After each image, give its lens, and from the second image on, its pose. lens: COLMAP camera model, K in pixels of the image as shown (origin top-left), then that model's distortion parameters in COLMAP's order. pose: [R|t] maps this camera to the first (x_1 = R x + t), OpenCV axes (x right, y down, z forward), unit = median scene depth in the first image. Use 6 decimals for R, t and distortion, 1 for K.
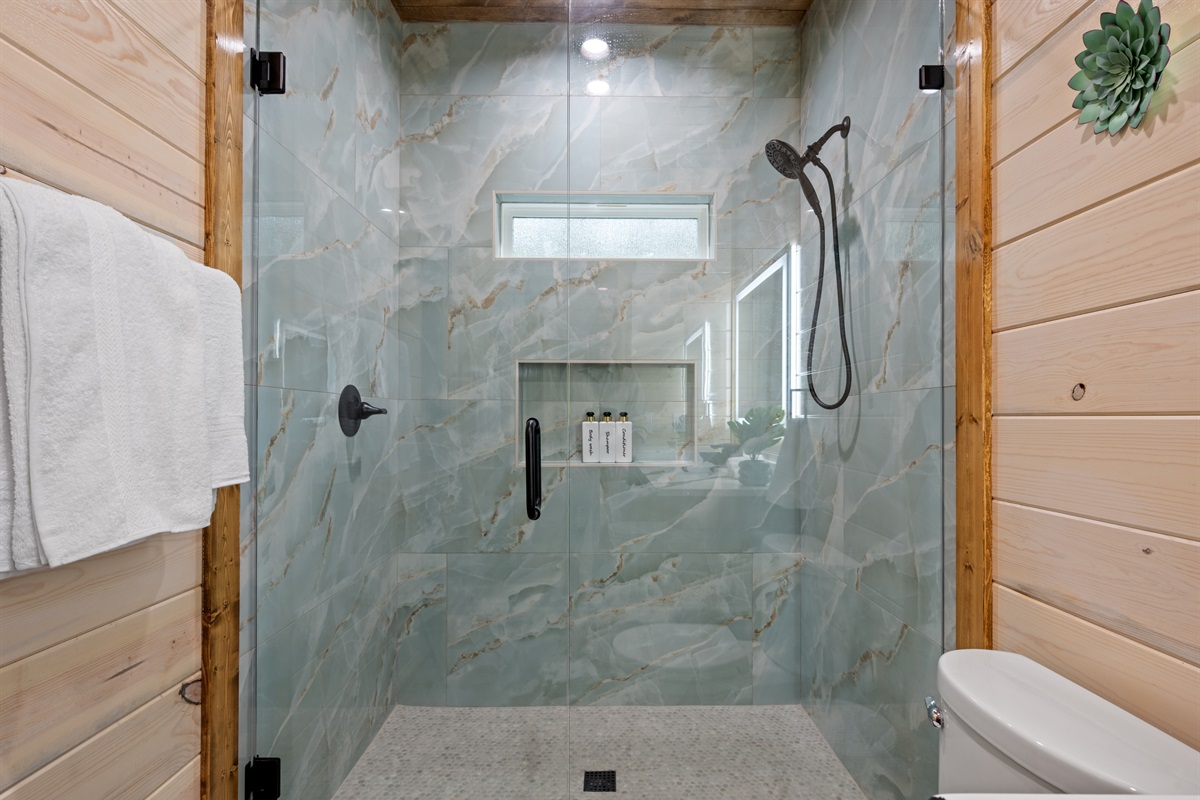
lens RADIAL K [[577.8, 0, 598.4], [0, 577.8, 413.6], [0, 0, 1]] dist [-0.000972, 0.000187]
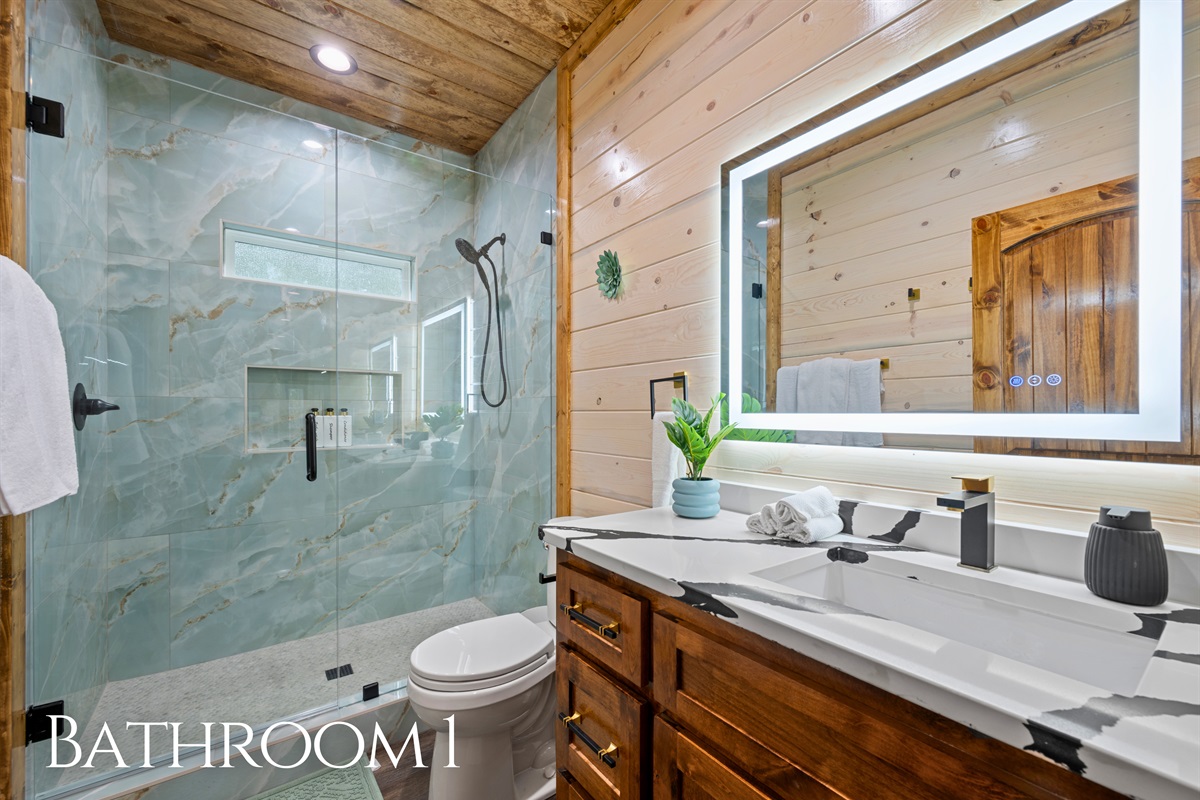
lens RADIAL K [[483.6, 0, 605.8], [0, 483.6, 412.7], [0, 0, 1]] dist [0.000278, 0.000077]
pose [[0.806475, -0.002765, 0.591261, -0.133015], [-0.001923, 0.999972, 0.007299, -0.002013], [-0.591265, -0.007023, 0.806447, -0.255719]]
